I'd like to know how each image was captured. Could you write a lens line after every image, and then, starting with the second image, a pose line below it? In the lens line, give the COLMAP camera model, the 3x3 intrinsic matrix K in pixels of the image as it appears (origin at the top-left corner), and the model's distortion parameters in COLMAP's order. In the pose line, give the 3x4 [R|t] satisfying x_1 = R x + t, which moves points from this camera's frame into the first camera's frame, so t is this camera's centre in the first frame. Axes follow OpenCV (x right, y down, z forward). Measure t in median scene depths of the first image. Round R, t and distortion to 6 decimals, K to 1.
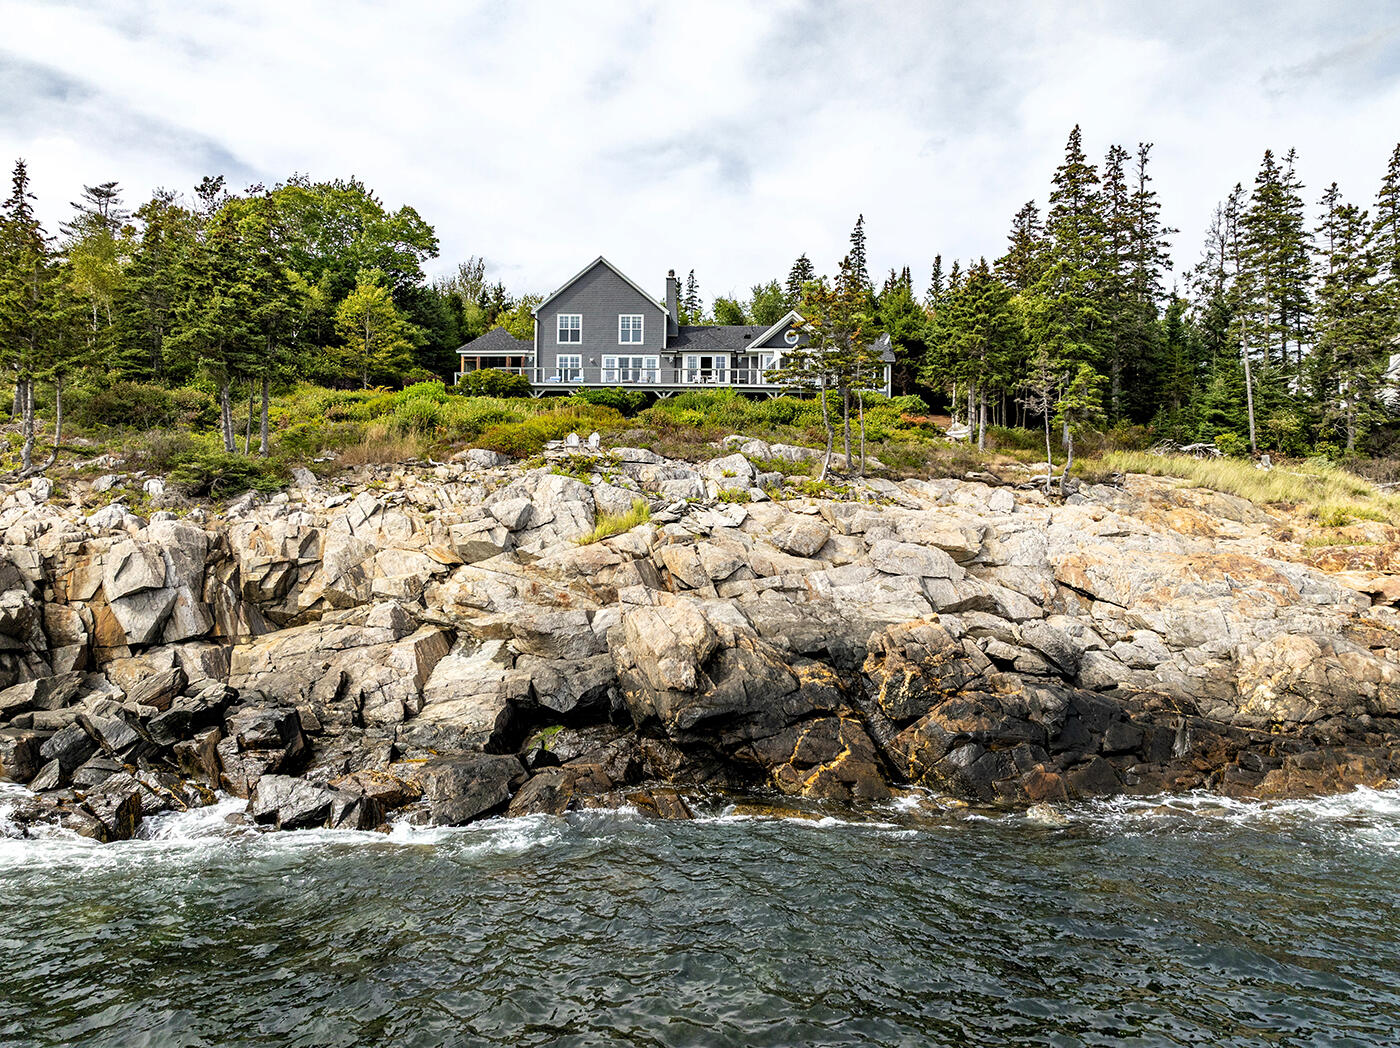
lens RADIAL K [[994.3, 0, 702.4], [0, 994.3, 526.2], [0, 0, 1]] dist [-0.035803, 0.027728]
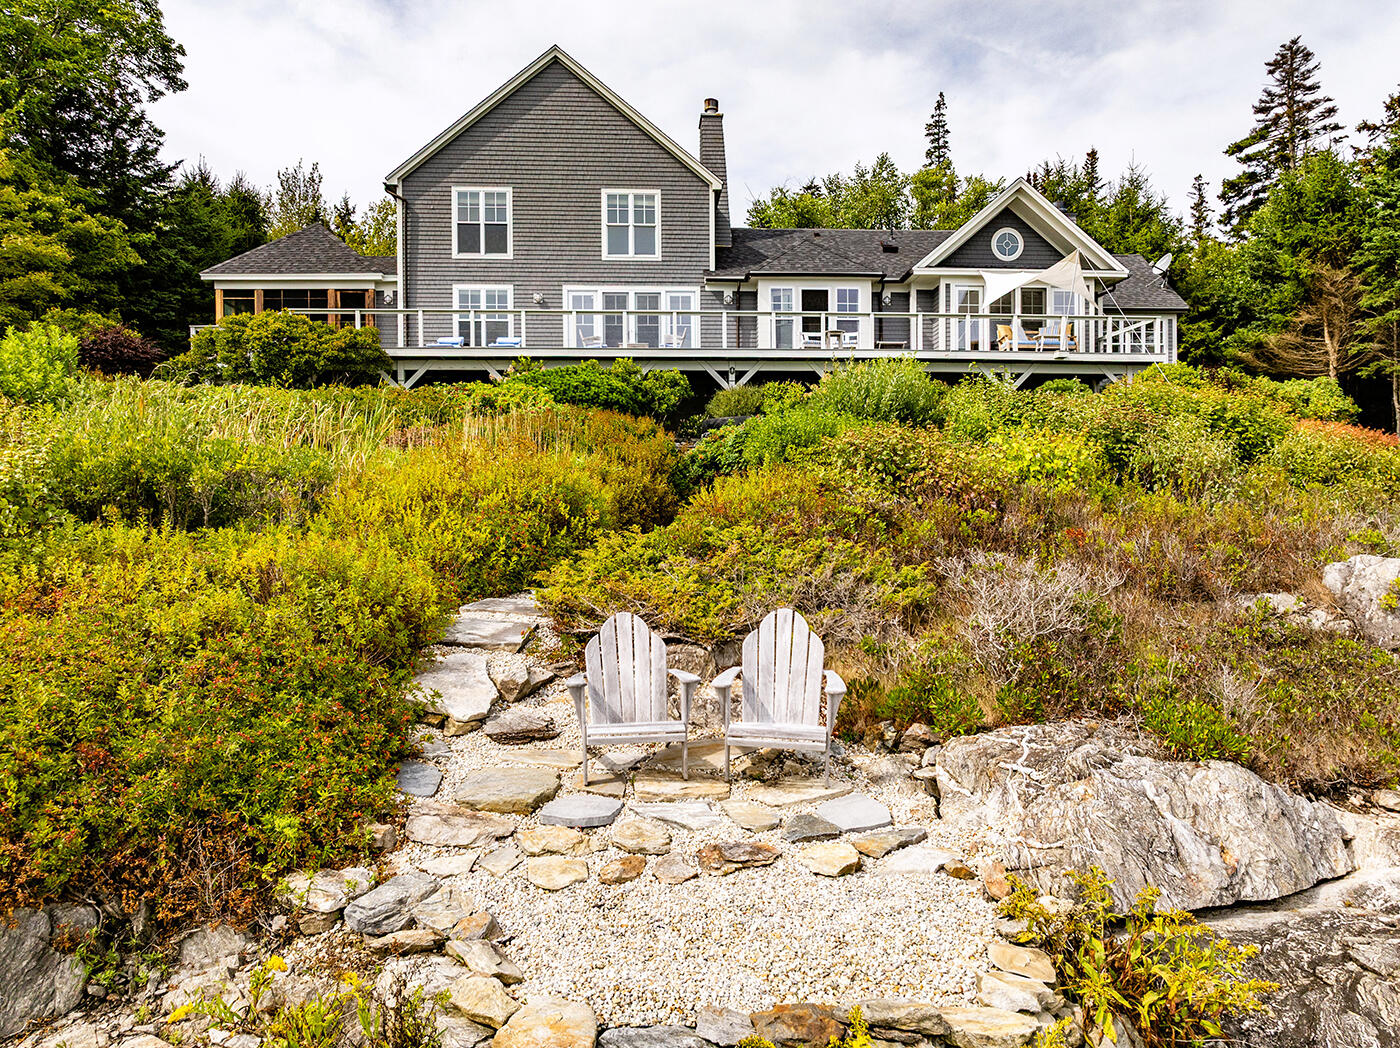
lens RADIAL K [[1002.0, 0, 698.7], [0, 1002.0, 553.8], [0, 0, 1]] dist [-0.027040, 0.011289]
pose [[0.994582, -0.021834, 0.101637, -0.158849], [0.018775, 0.999345, 0.030951, -0.126748], [-0.102246, -0.028875, 0.994340, 1.015891]]
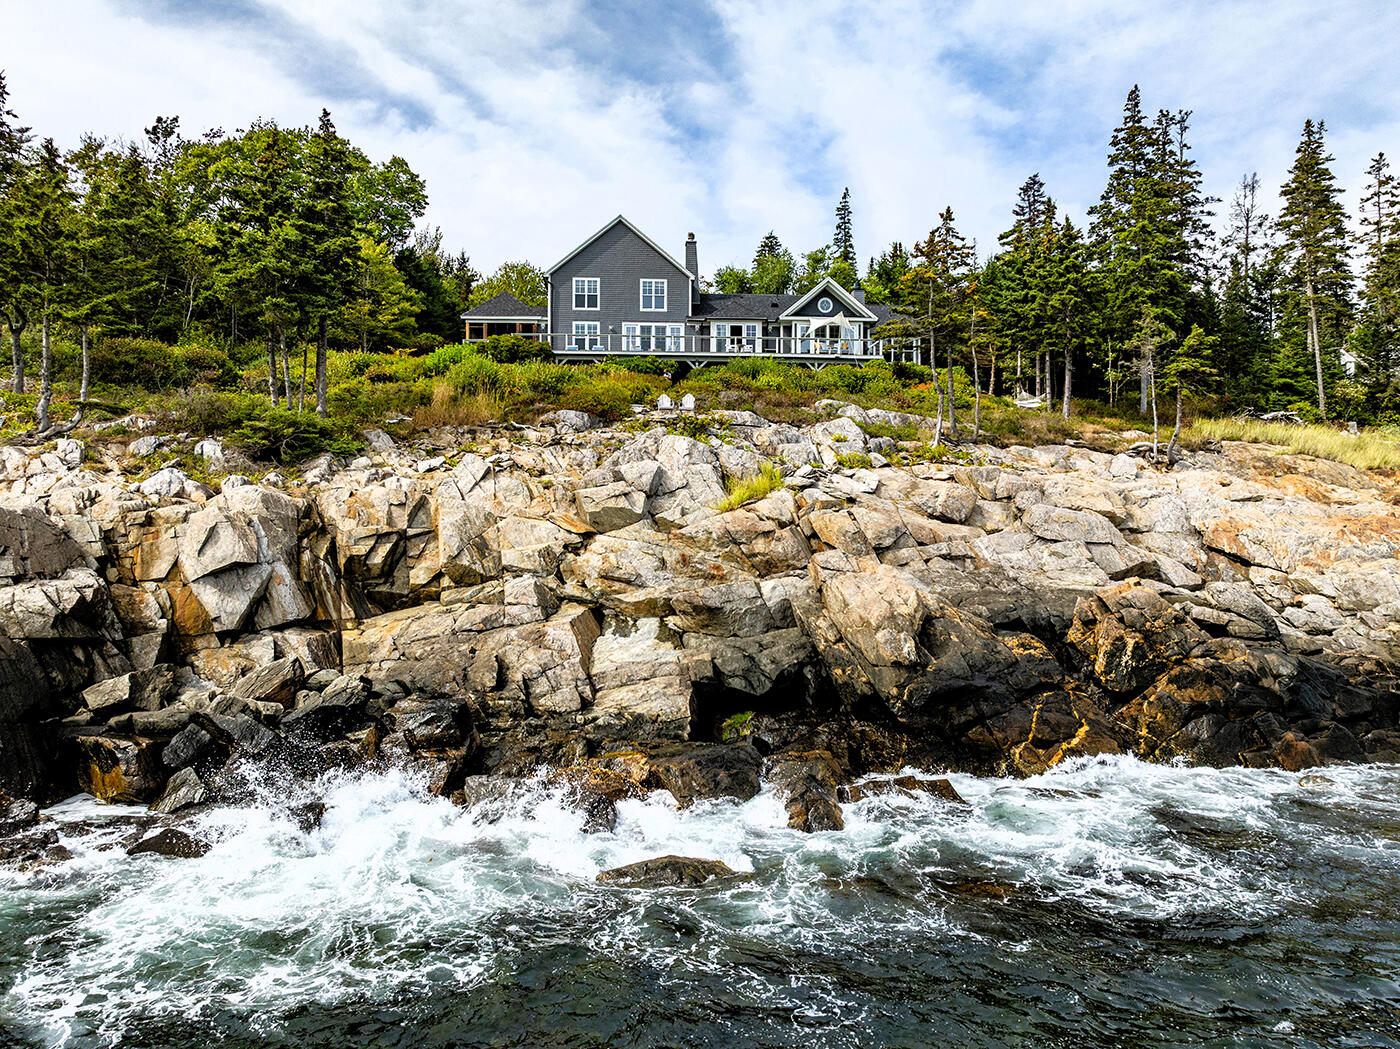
lens RADIAL K [[1018.0, 0, 703.9], [0, 1018.0, 528.5], [0, 0, 1]] dist [-0.029304, 0.017731]
pose [[0.993954, -0.011439, 0.109200, -0.232783], [0.011170, 0.999933, 0.003073, 0.030348], [-0.109228, -0.001834, 0.994015, 0.091235]]
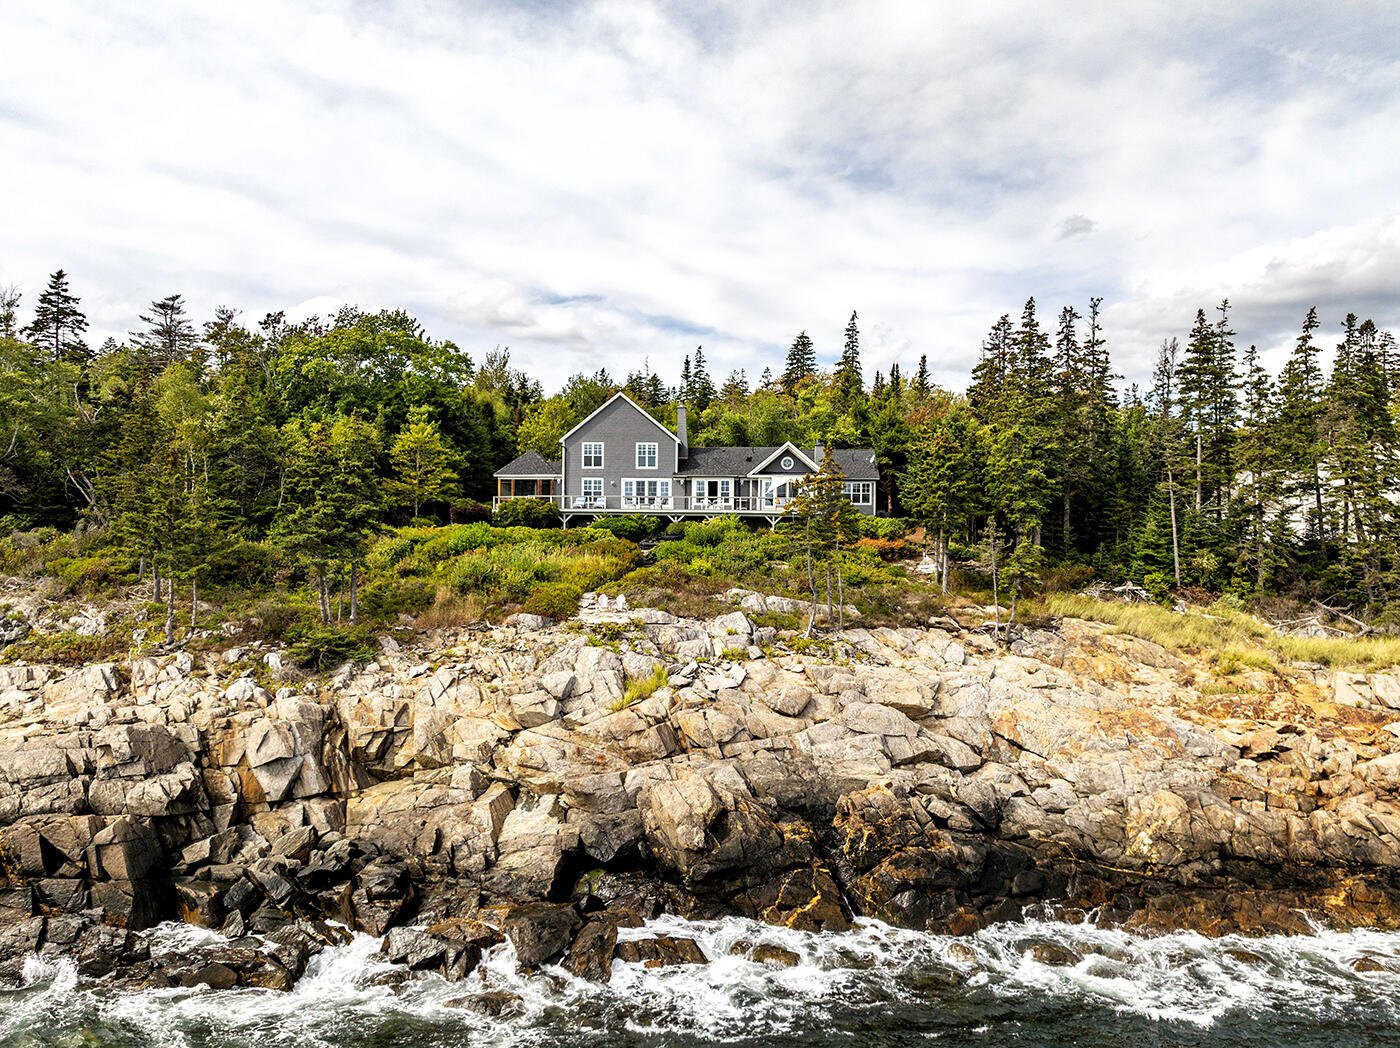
lens RADIAL K [[1001.5, 0, 702.7], [0, 1001.5, 528.4], [0, 0, 1]] dist [-0.036673, 0.026381]
pose [[0.999966, -0.003253, -0.007518, 0.001315], [0.003299, 0.999976, 0.006059, -0.215784], [0.007498, -0.006084, 0.999953, -0.266065]]
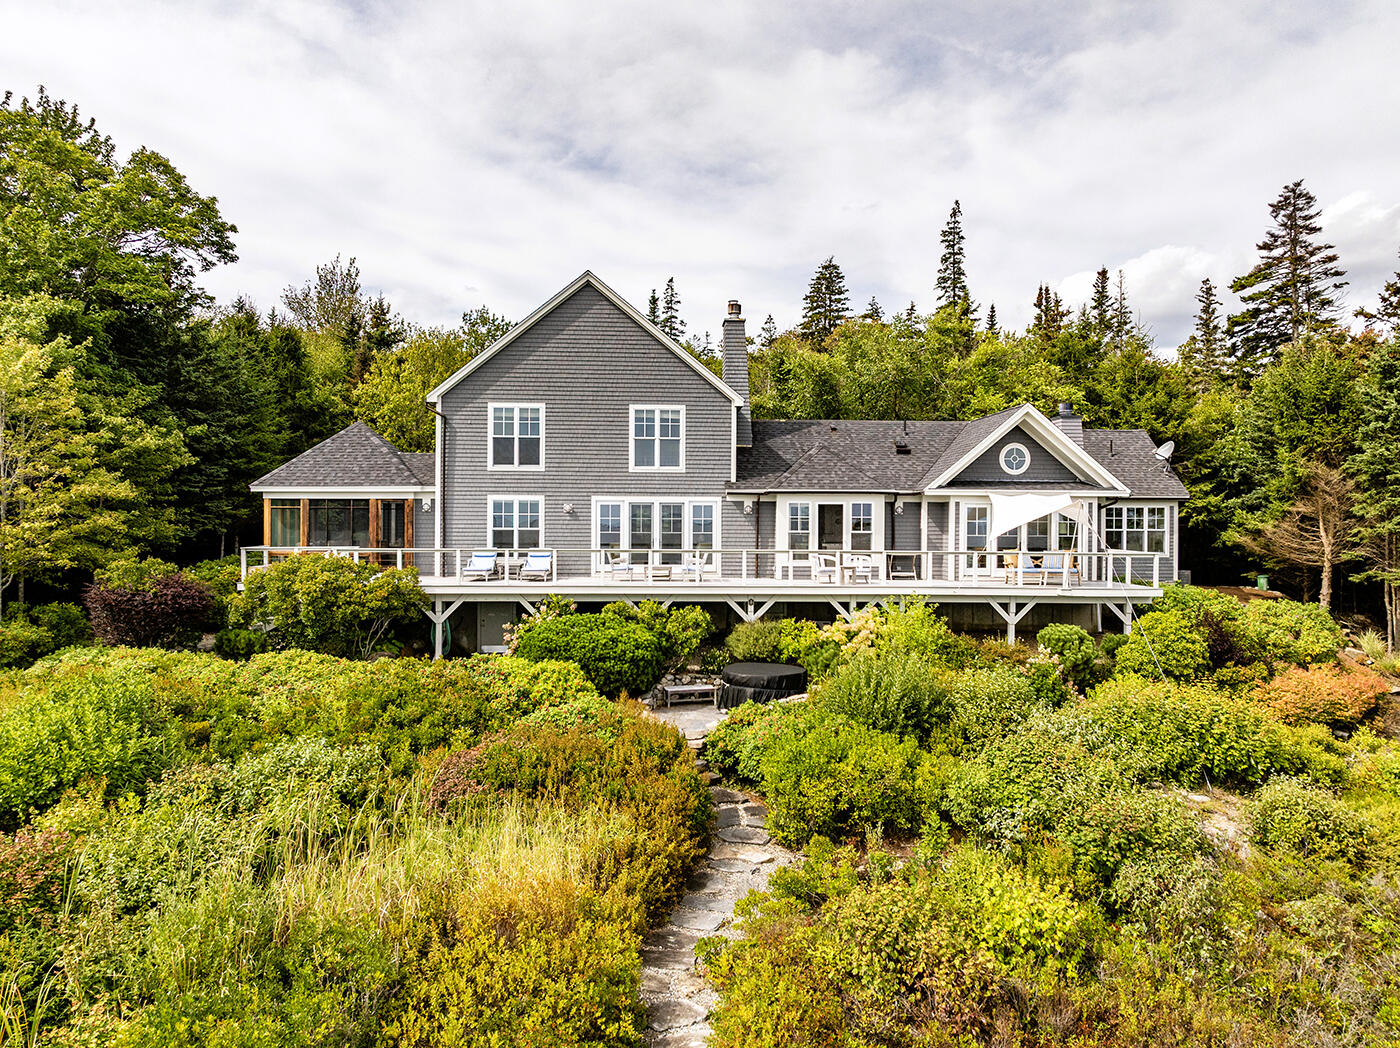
lens RADIAL K [[990.2, 0, 705.4], [0, 990.2, 526.8], [0, 0, 1]] dist [-0.032434, 0.020202]
pose [[0.995818, -0.006836, 0.091101, -0.161422], [0.006099, 0.999946, 0.008370, -0.288153], [-0.091154, -0.007780, 0.995806, 0.989566]]
